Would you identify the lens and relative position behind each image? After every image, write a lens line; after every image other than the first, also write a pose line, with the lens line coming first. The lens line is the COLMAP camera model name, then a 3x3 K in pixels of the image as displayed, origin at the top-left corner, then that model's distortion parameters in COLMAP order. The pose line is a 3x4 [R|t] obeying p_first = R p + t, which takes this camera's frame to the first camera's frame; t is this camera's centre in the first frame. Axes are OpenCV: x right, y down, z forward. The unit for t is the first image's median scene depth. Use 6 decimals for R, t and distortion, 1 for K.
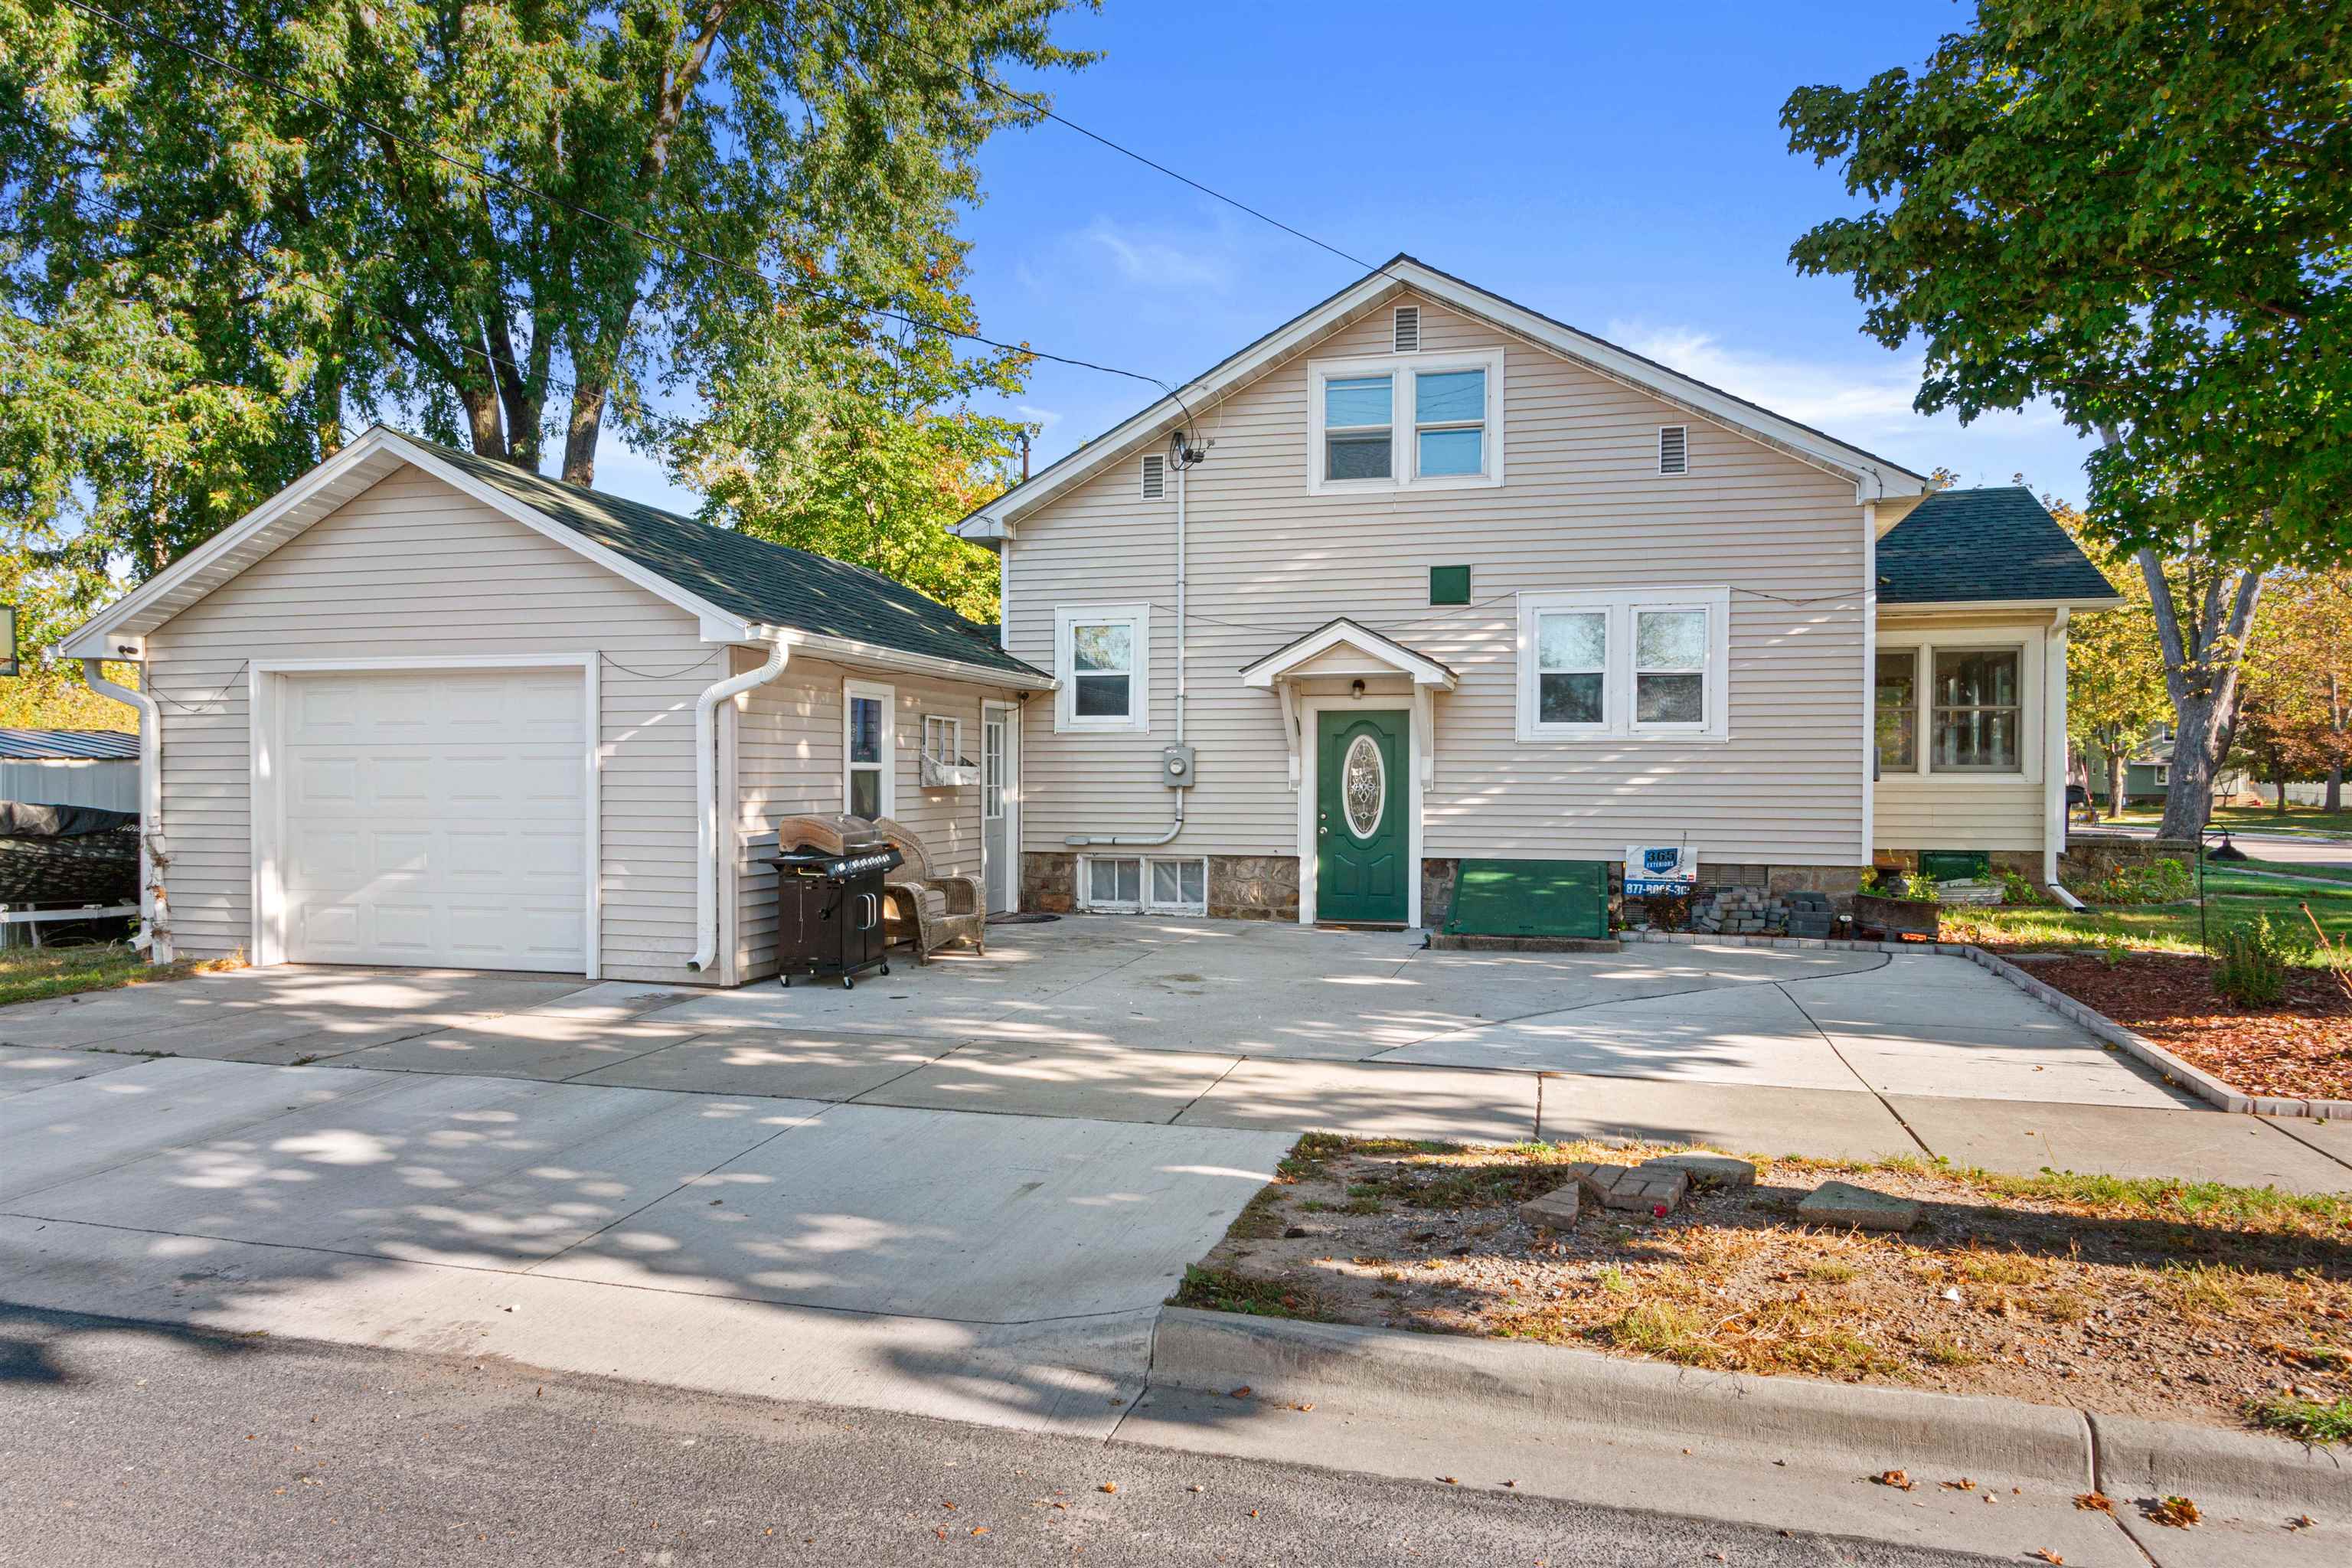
lens RADIAL K [[1514.2, 0, 1177.5], [0, 1514.2, 802.1], [0, 0, 1]] dist [0.001298, 0.000162]
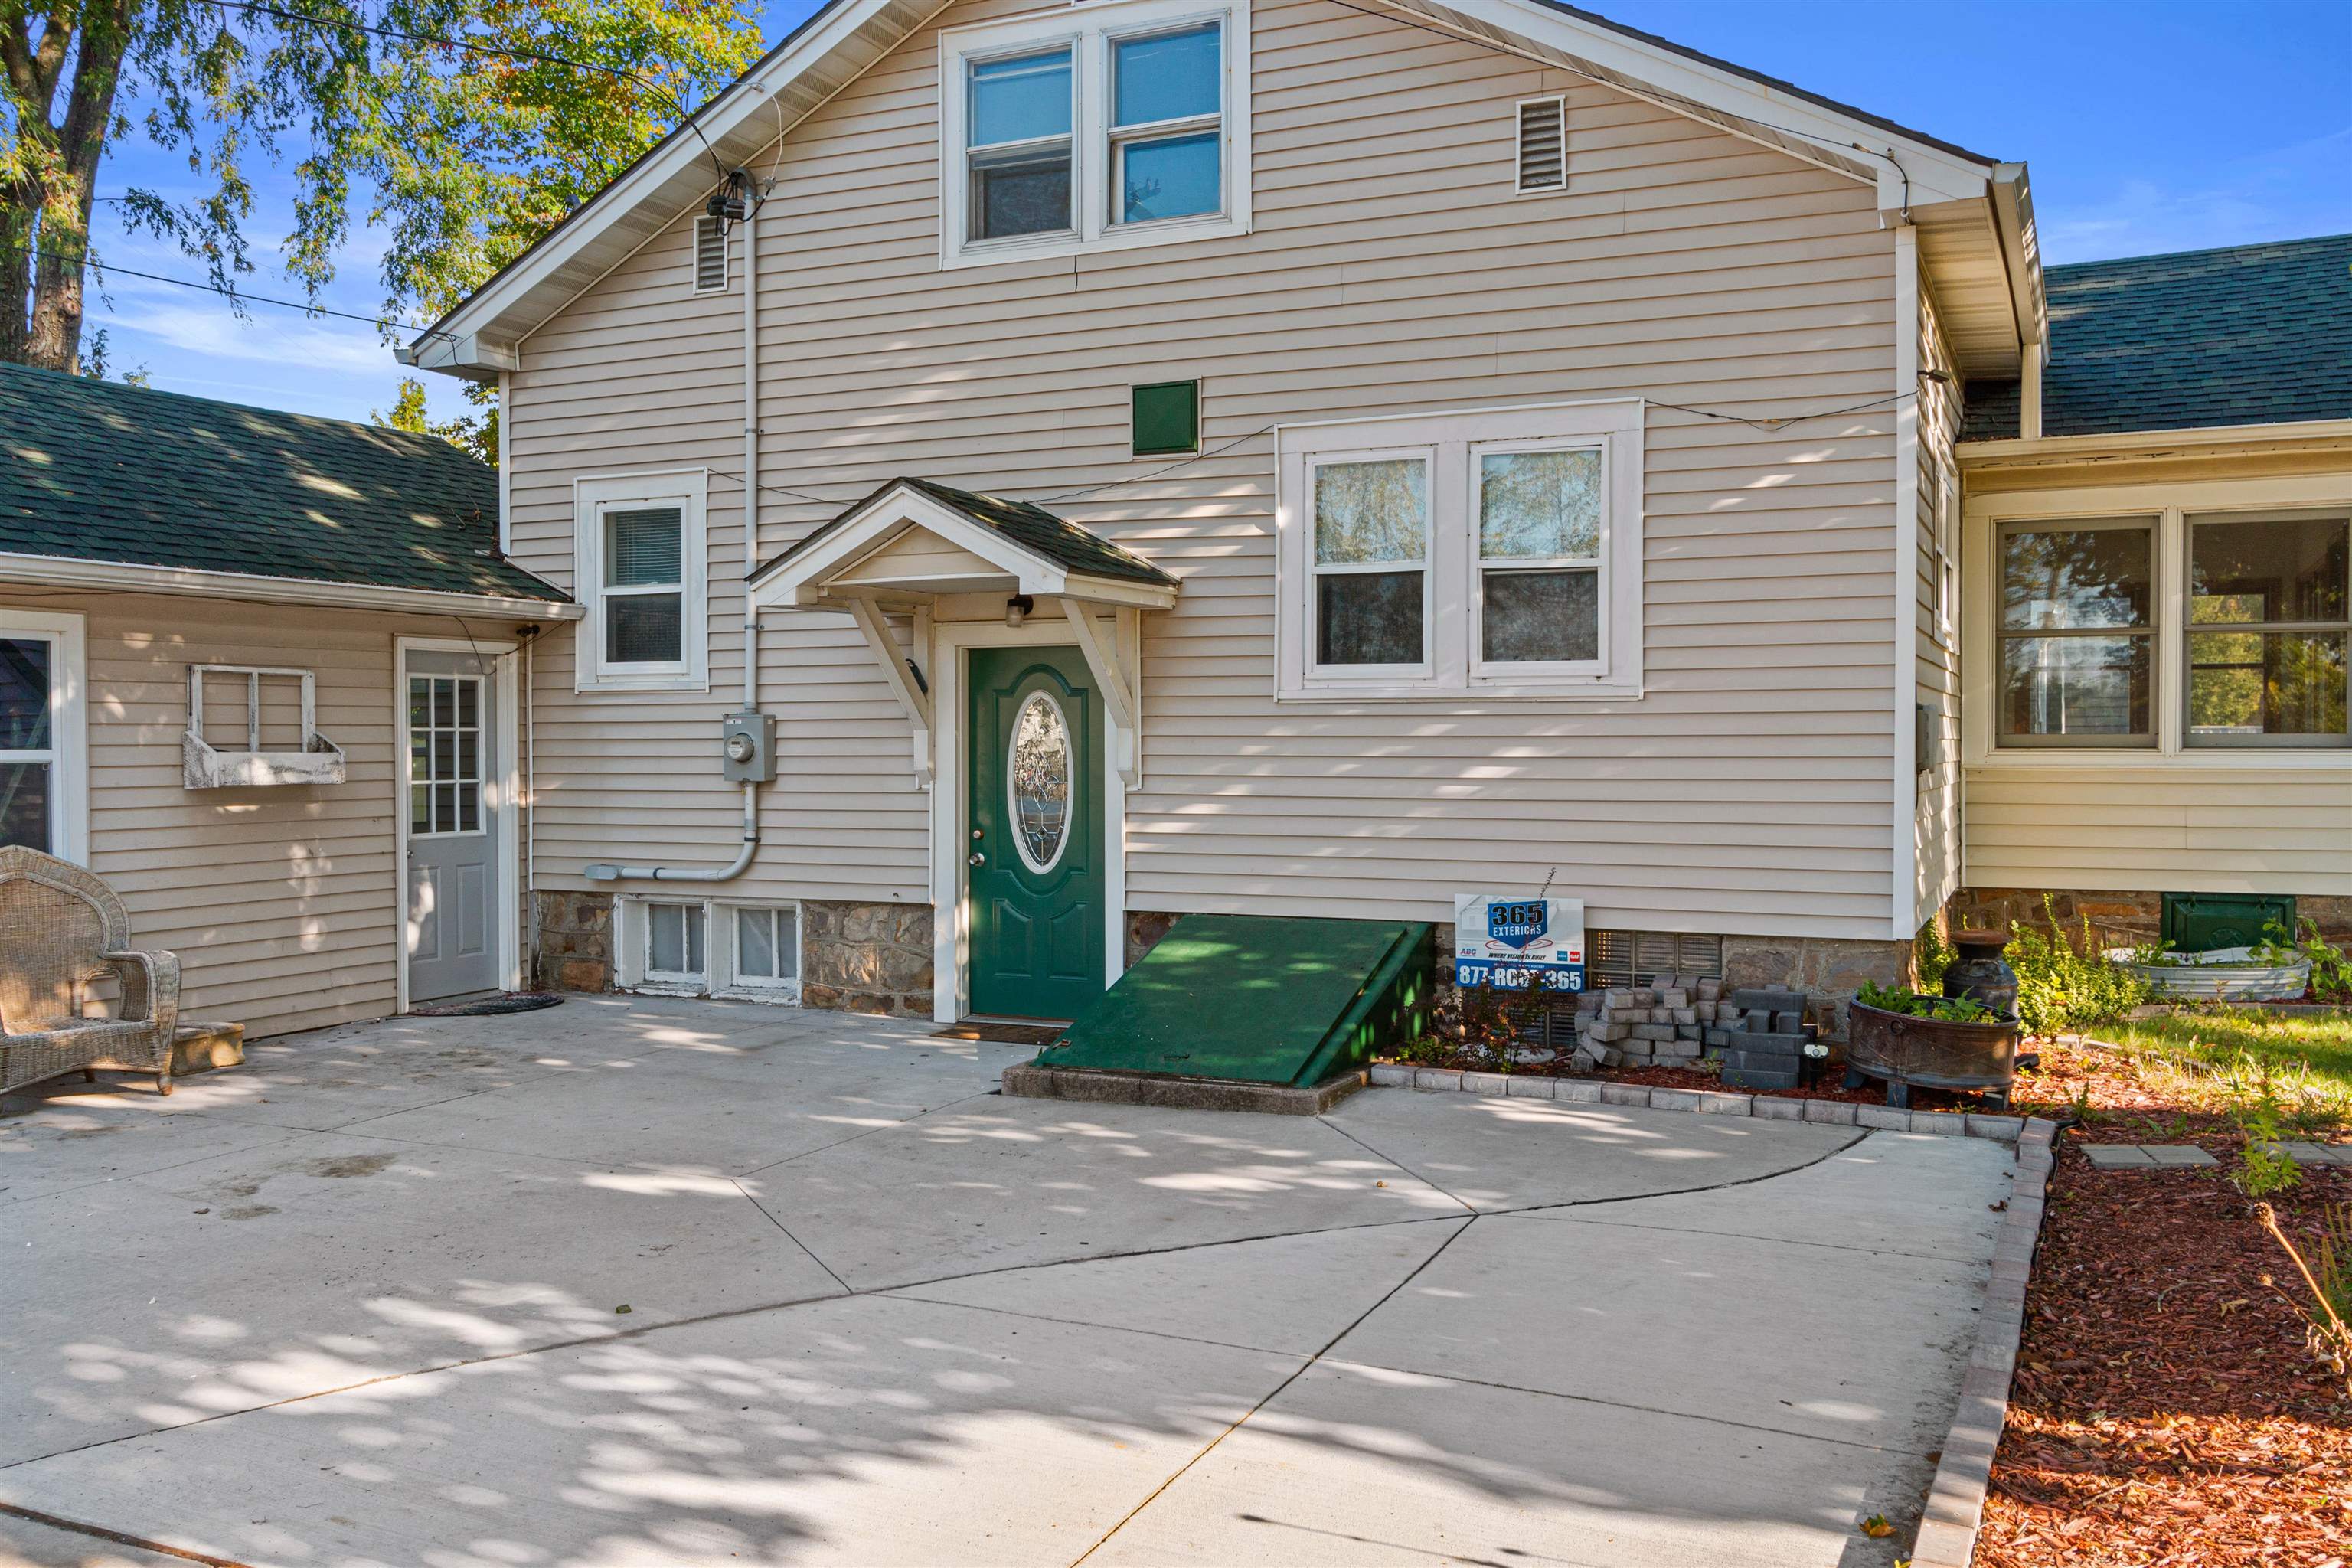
lens RADIAL K [[1986.4, 0, 1176.0], [0, 1986.4, 784.0], [0, 0, 1]] dist [0.001081, 0.000467]
pose [[0.986604, -0.002372, -0.163116, 0.295570], [0.003196, 0.999983, 0.004785, -0.012876], [0.163102, -0.005242, 0.986595, 0.278687]]
